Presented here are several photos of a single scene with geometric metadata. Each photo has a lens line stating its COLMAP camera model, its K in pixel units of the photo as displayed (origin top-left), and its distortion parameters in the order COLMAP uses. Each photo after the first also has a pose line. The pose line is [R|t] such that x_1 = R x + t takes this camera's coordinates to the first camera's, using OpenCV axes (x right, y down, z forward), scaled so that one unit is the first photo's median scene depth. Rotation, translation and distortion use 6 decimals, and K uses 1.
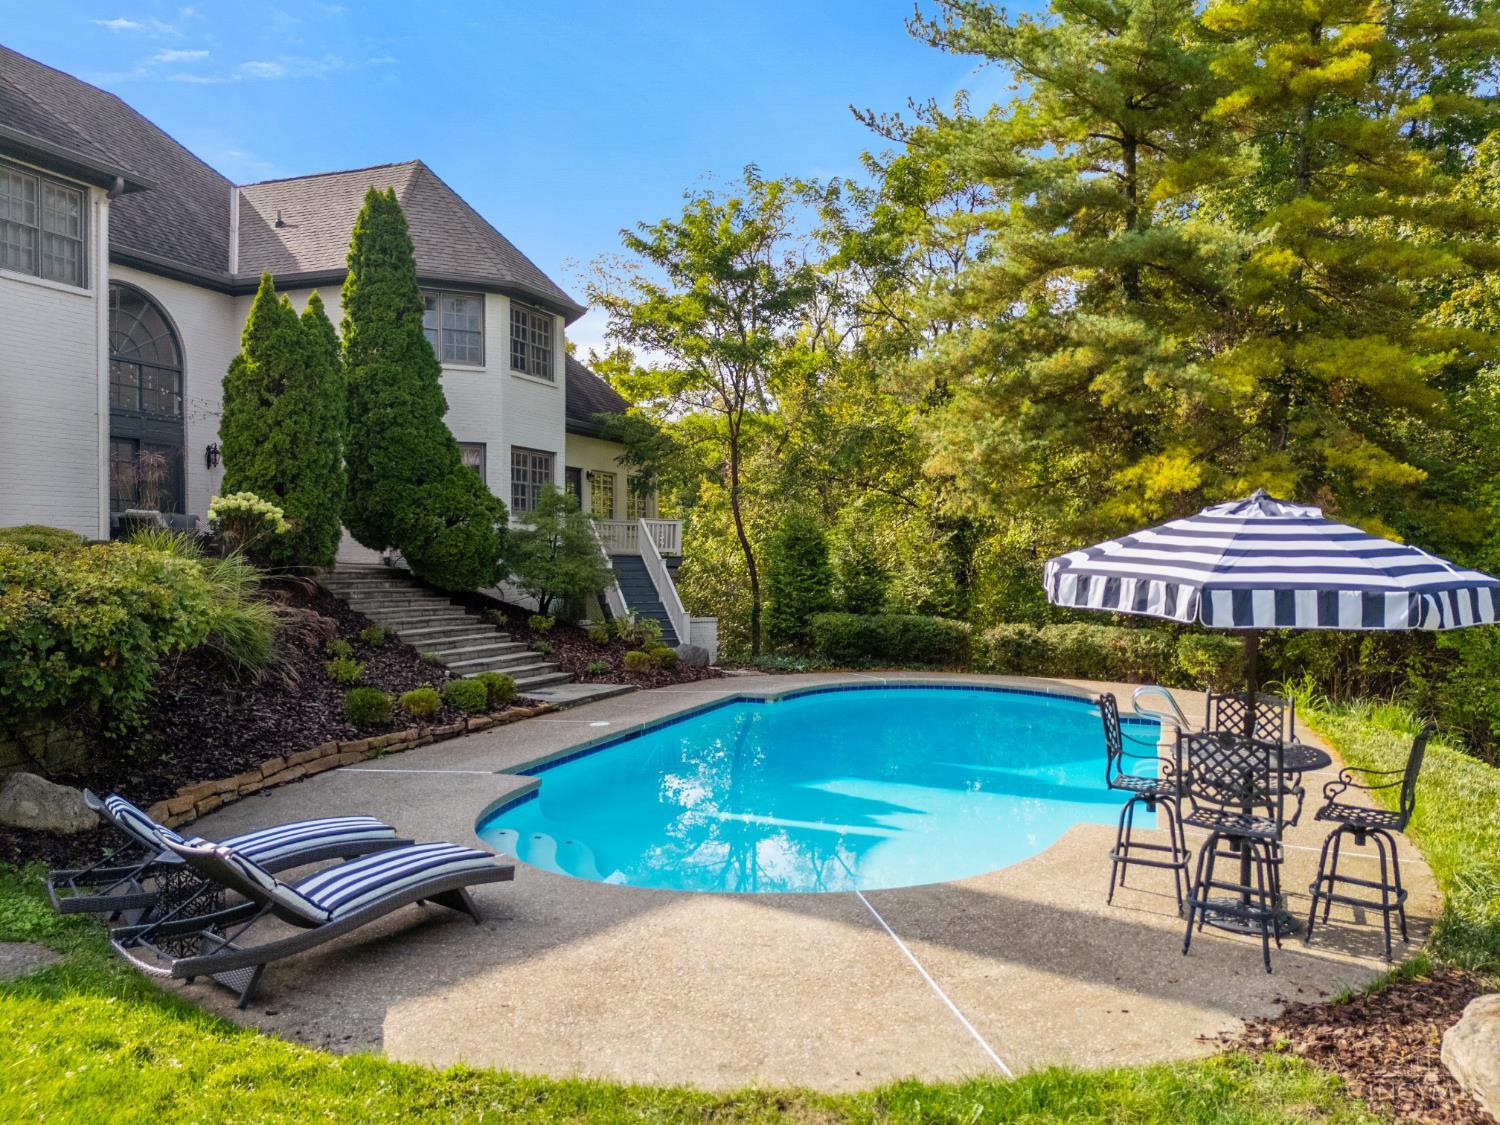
lens RADIAL K [[1099.3, 0, 750.0], [0, 1099.3, 562.5], [0, 0, 1]] dist [0.095250, -0.092645]
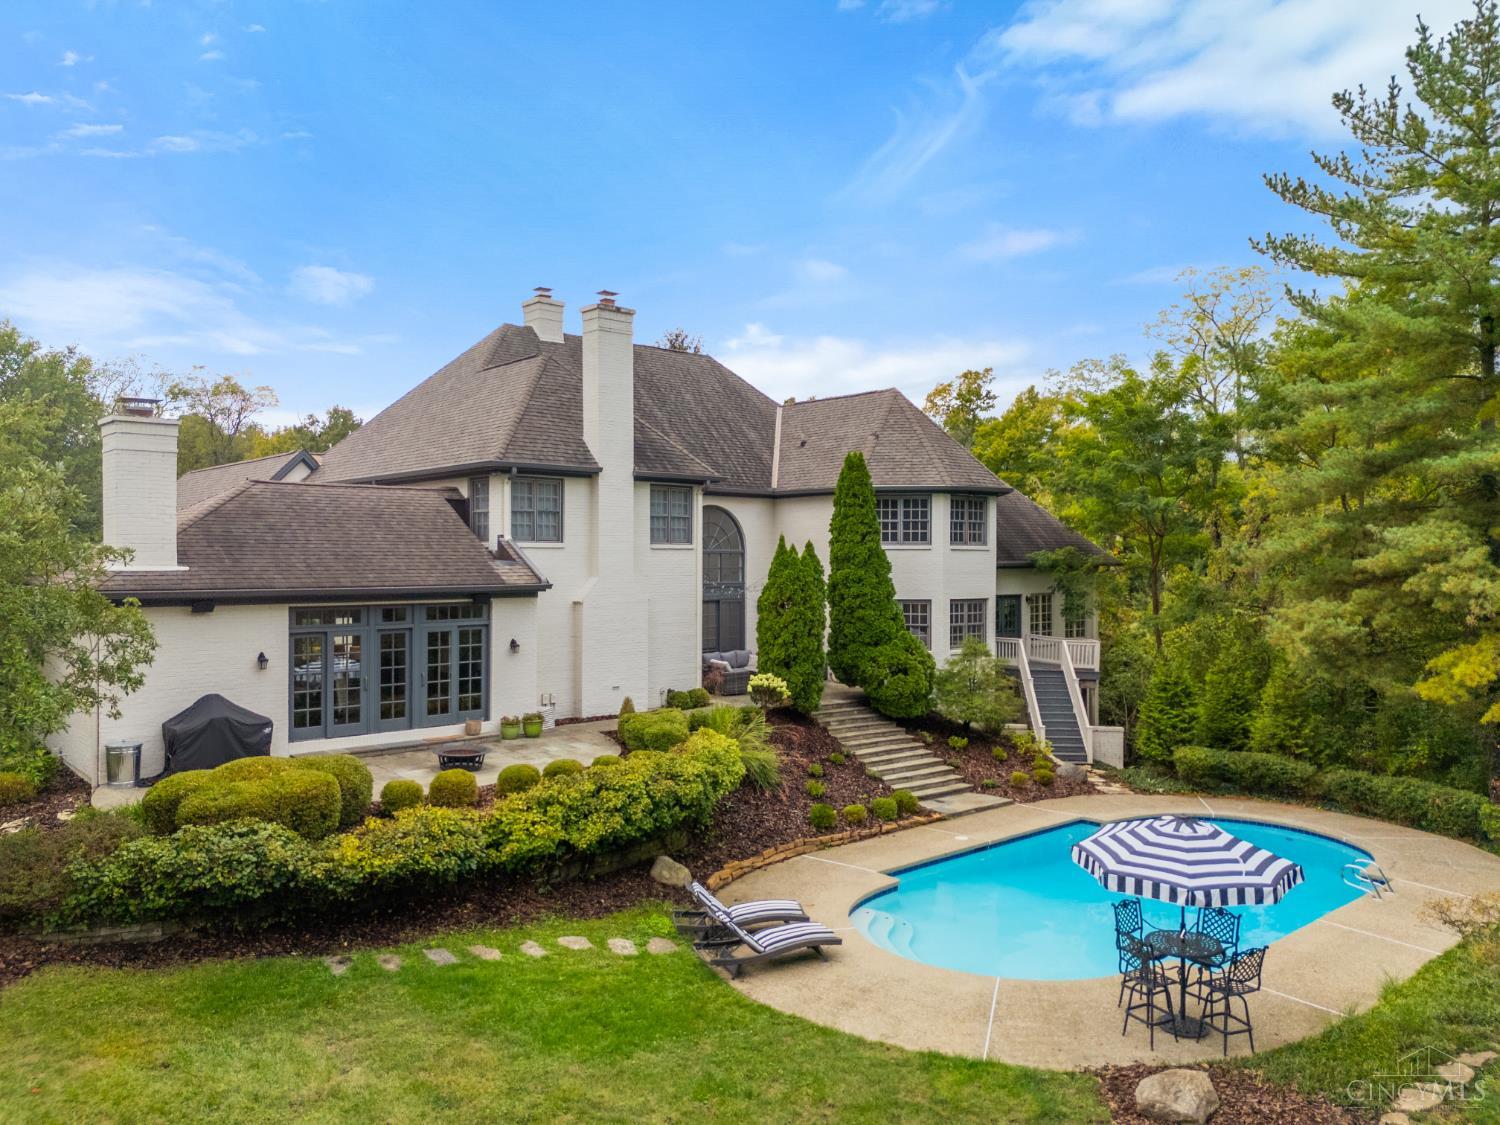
lens RADIAL K [[1099.3, 0, 750.0], [0, 1099.3, 562.5], [0, 0, 1]] dist [0.095250, -0.092645]
pose [[0.885076, 0.002019, -0.465442, 0.320963], [-0.003827, 0.999988, -0.002939, -0.232767], [0.465430, 0.004382, 0.885074, -0.526656]]
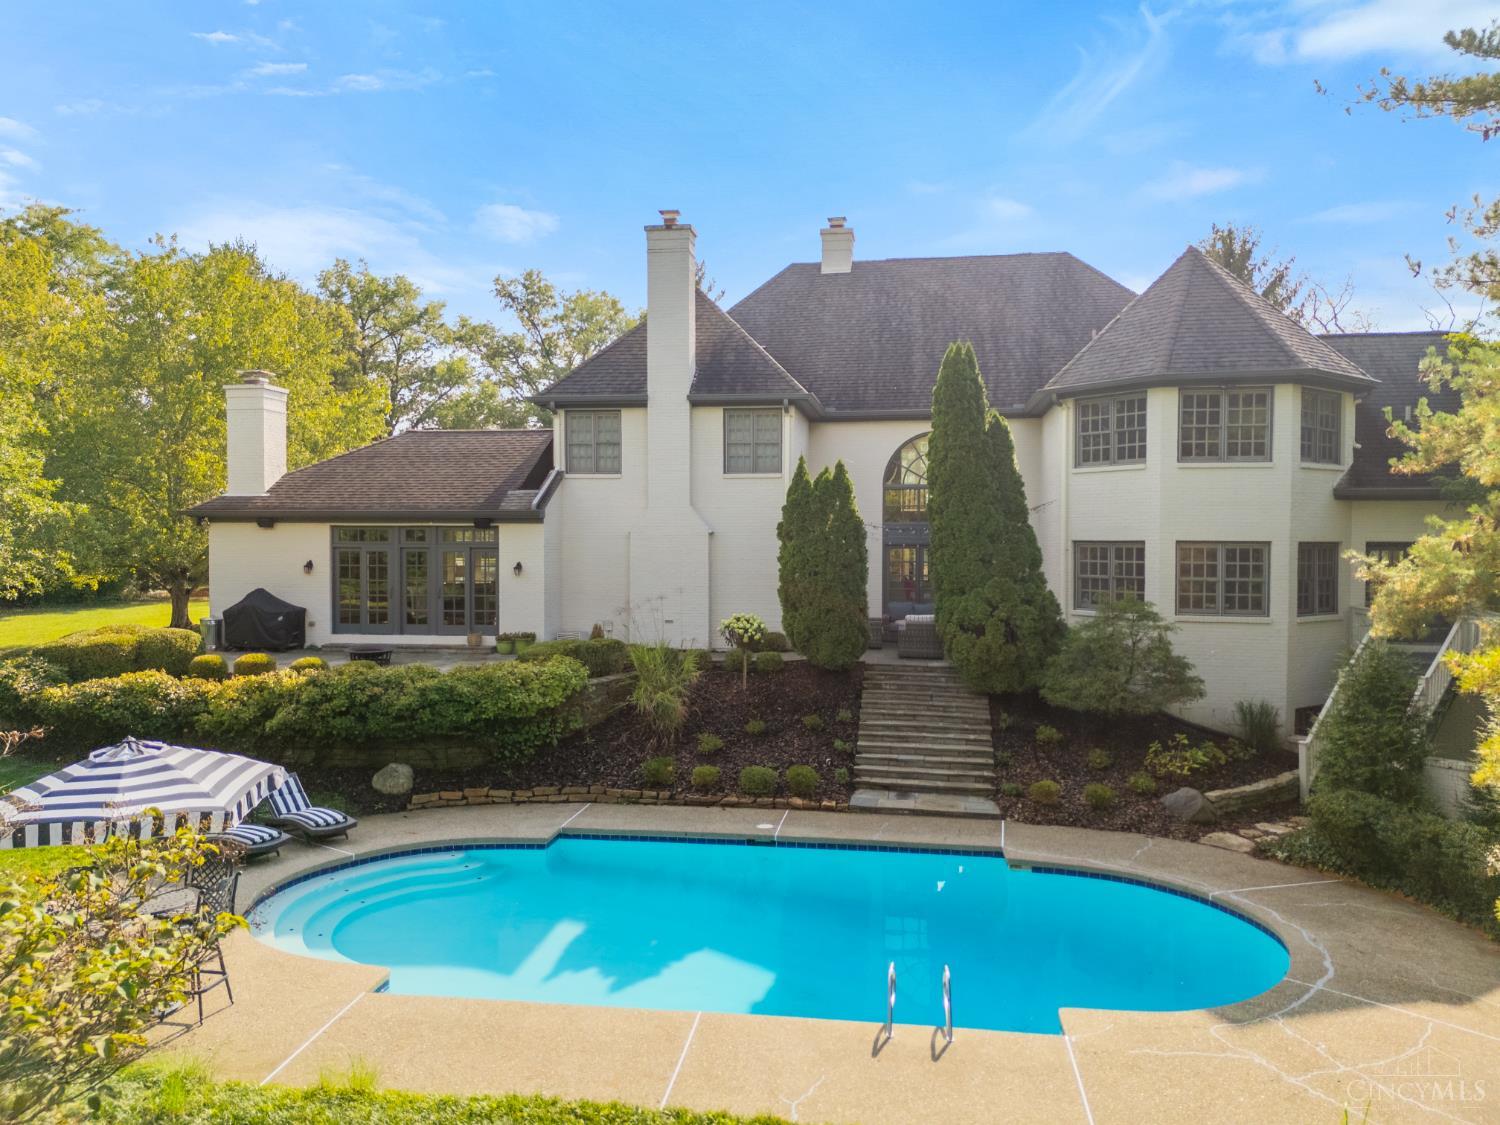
lens RADIAL K [[1086.2, 0, 750.0], [0, 1086.2, 562.5], [0, 0, 1]] dist [0.122653, -0.083588]
pose [[0.222482, 0.018616, -0.974759, 0.989961], [-0.010644, 0.999804, 0.016665, -0.156664], [0.974879, 0.006668, 0.222636, 0.691296]]
